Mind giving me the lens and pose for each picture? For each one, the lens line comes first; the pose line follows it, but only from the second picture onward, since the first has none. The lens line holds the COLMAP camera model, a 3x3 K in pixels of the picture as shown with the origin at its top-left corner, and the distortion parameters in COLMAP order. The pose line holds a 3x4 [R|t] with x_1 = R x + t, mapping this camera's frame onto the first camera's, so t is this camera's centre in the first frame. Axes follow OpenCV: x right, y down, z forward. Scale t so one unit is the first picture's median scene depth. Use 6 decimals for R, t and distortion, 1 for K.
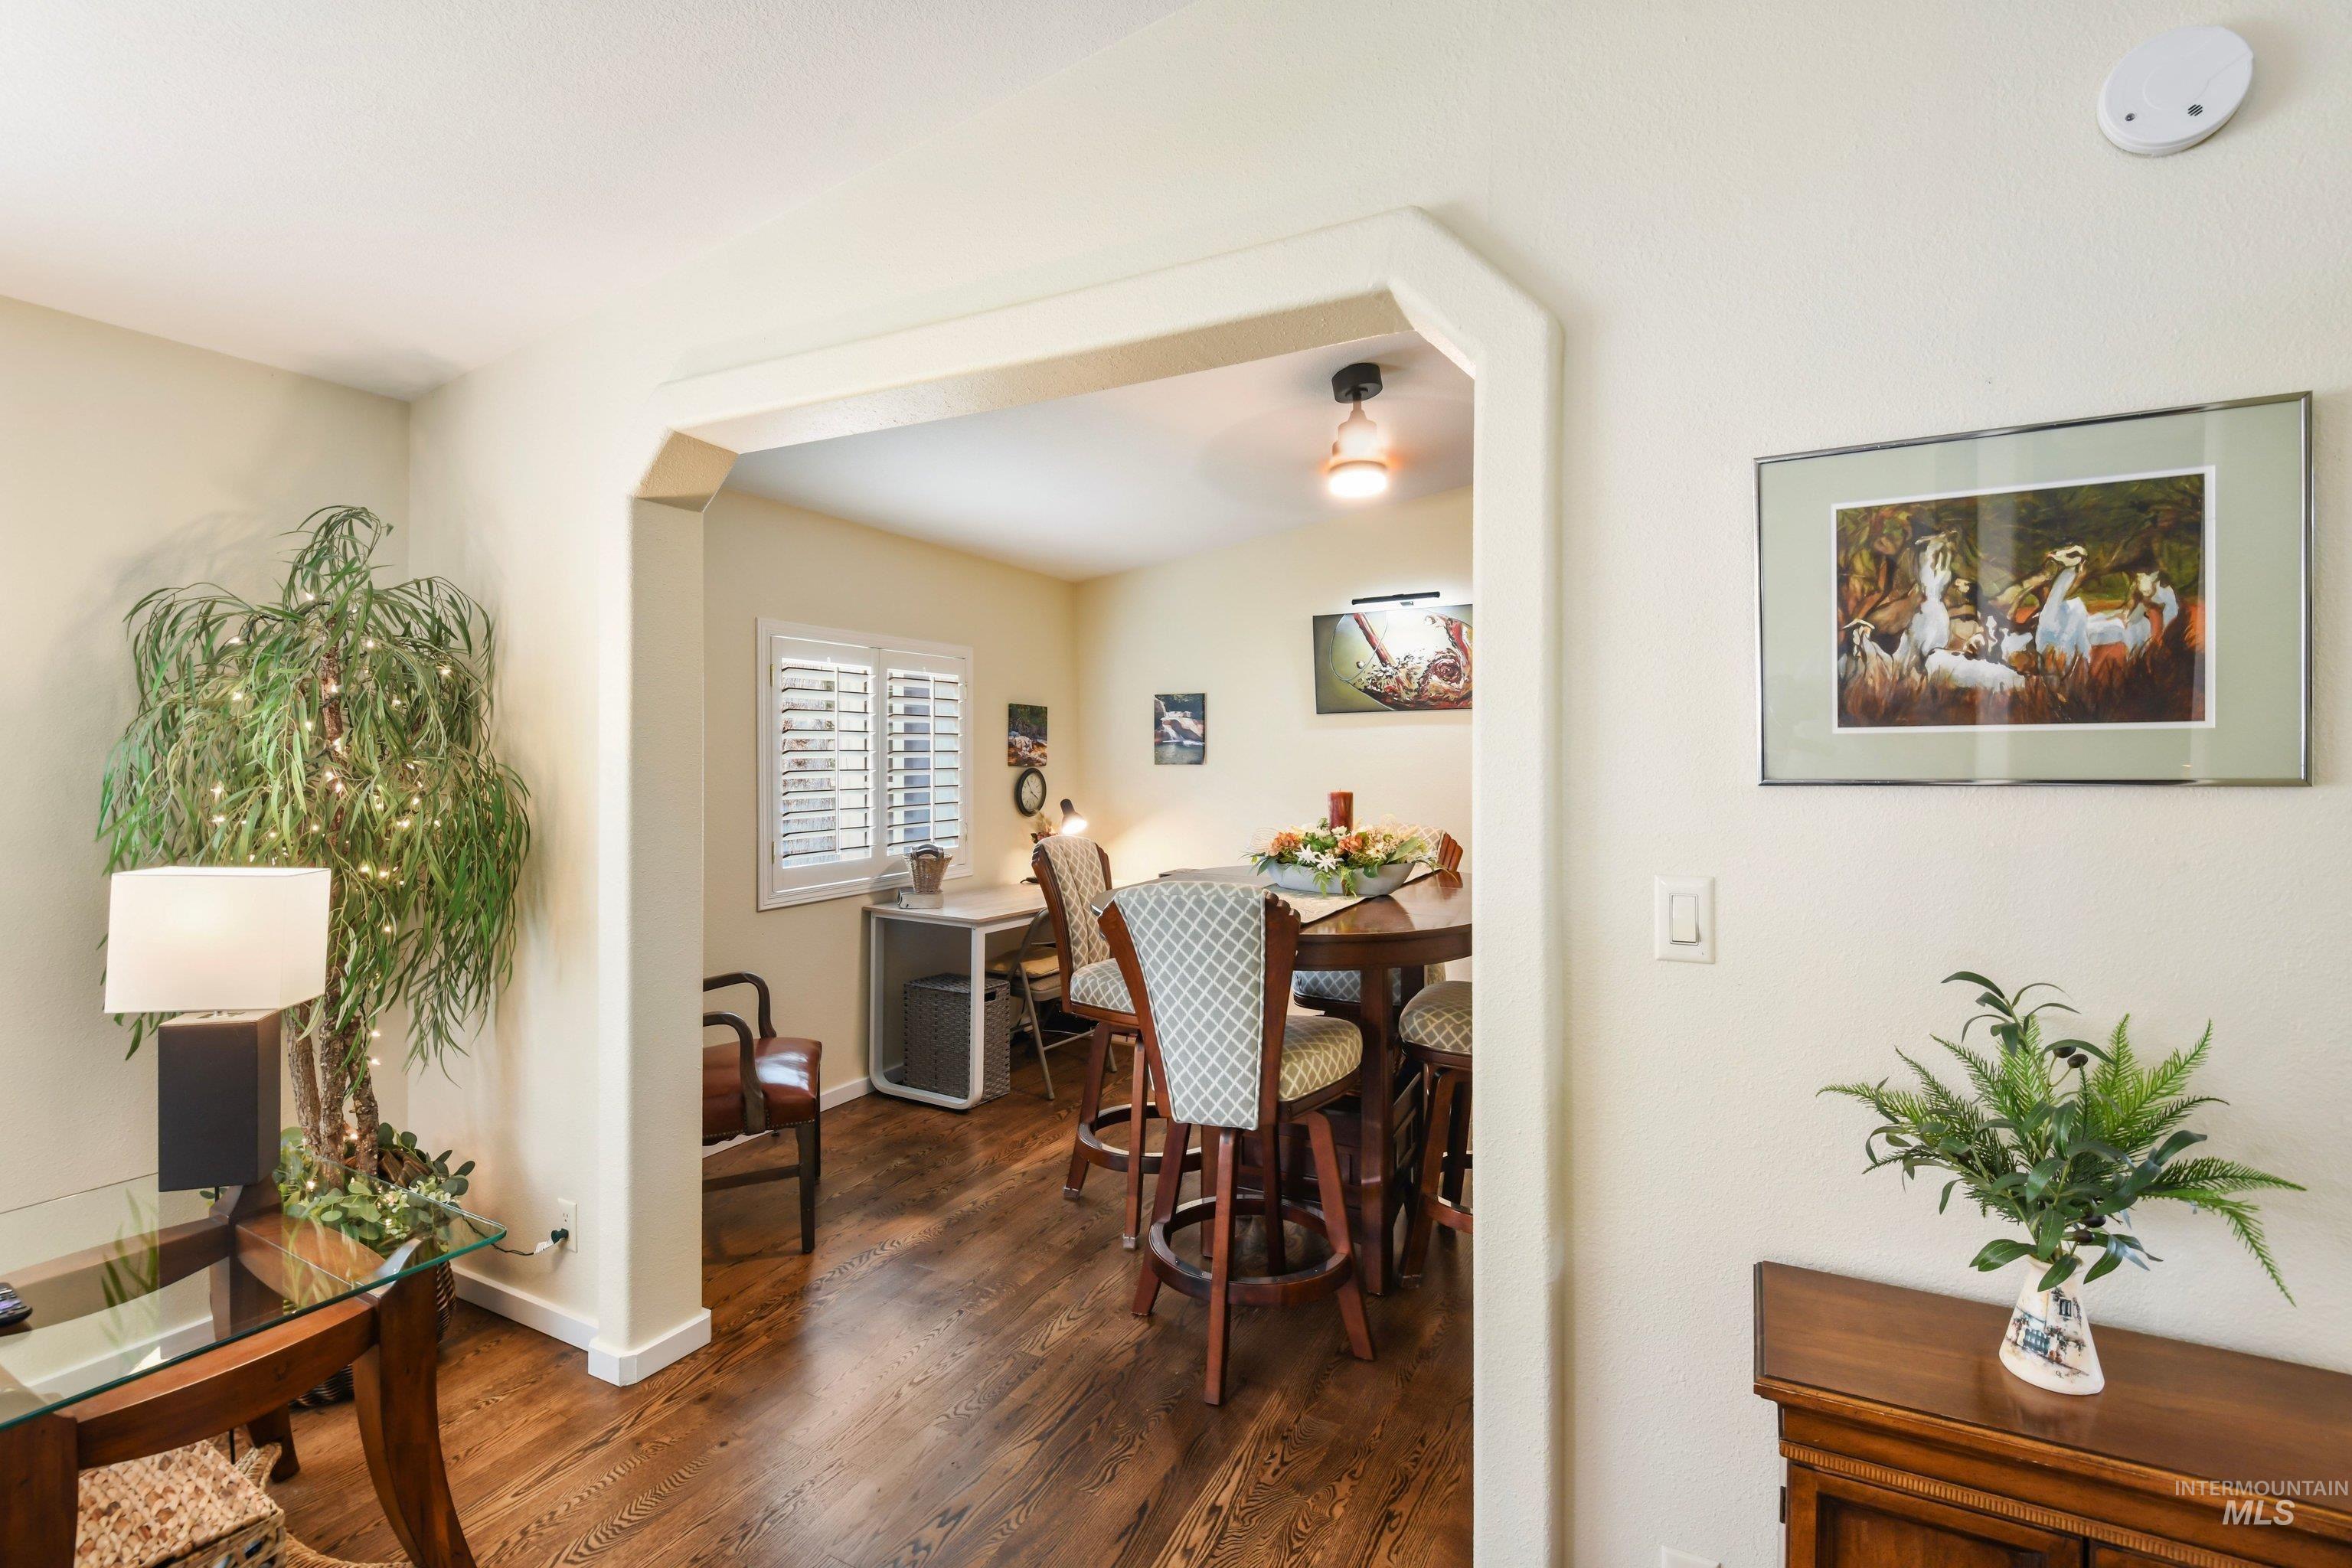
lens RADIAL K [[1063.3, 0, 1171.4], [0, 1063.3, 776.4], [0, 0, 1]] dist [-0.001940, -0.000601]
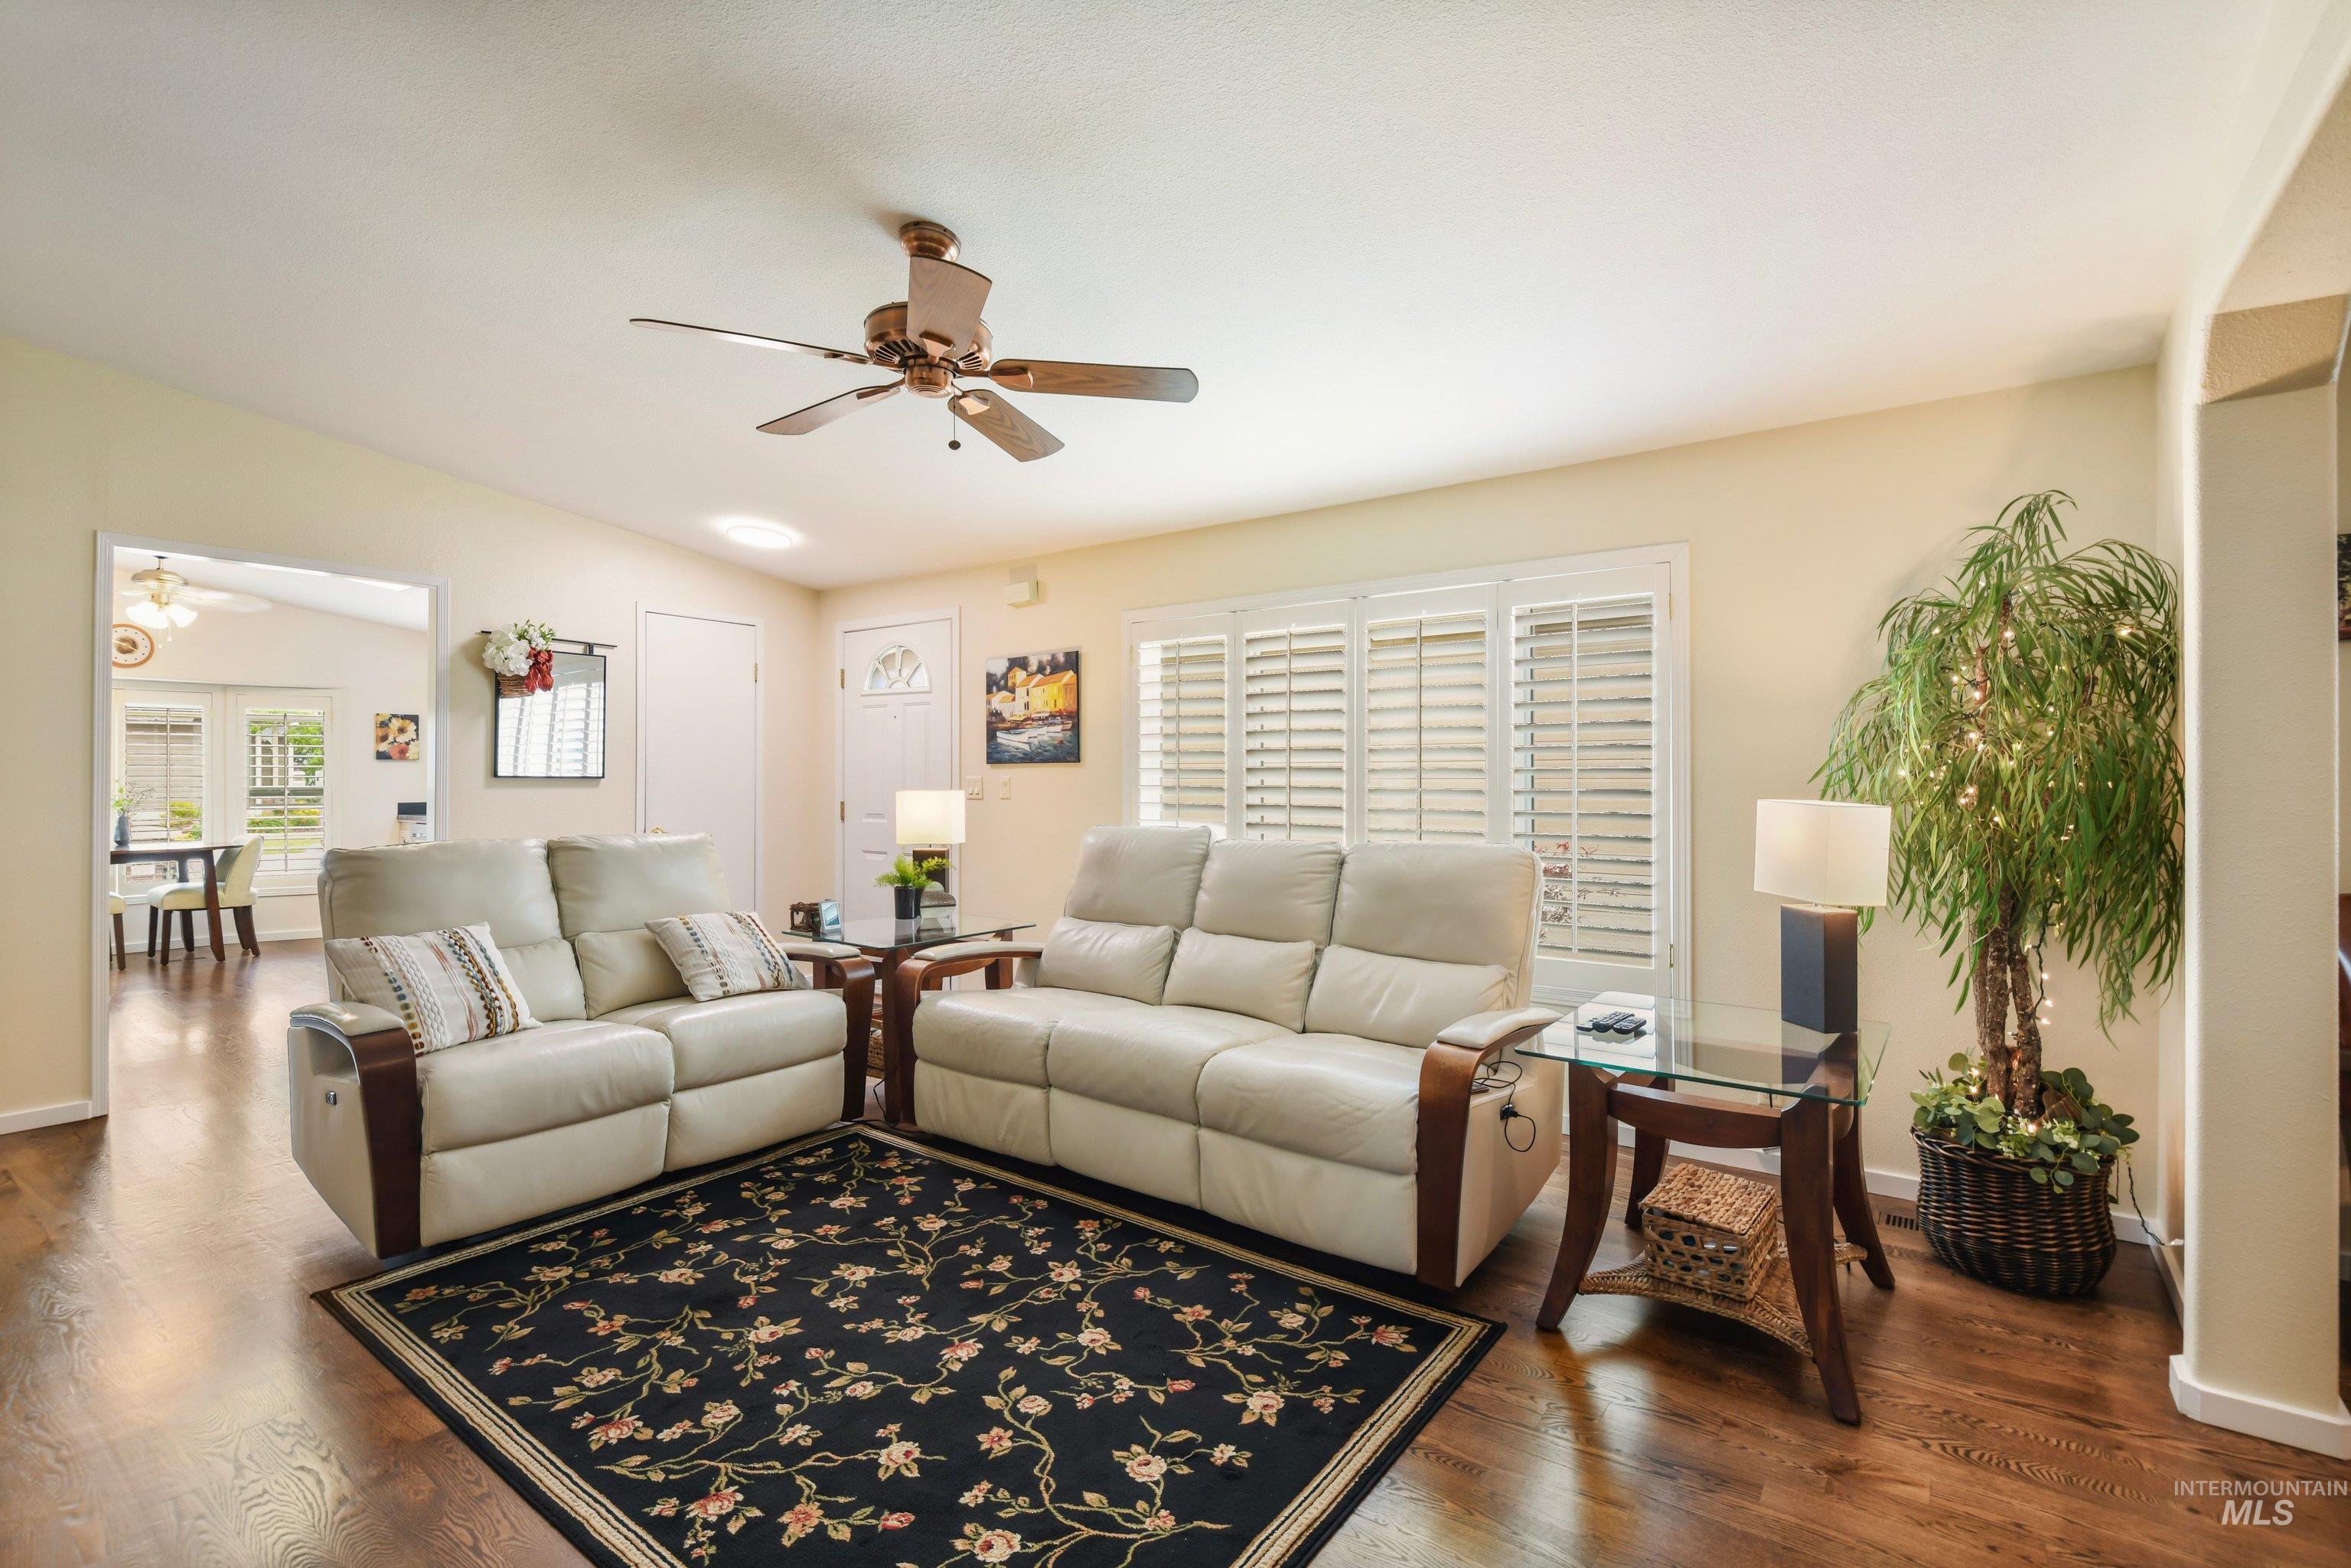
lens RADIAL K [[1062.9, 0, 1170.9], [0, 1062.9, 776.4], [0, 0, 1]] dist [-0.001940, -0.000601]
pose [[-0.132851, -0.003254, -0.991131, 0.537876], [-0.002041, 0.999993, -0.003009, 0.053672], [0.991134, 0.001623, -0.132857, 0.318834]]
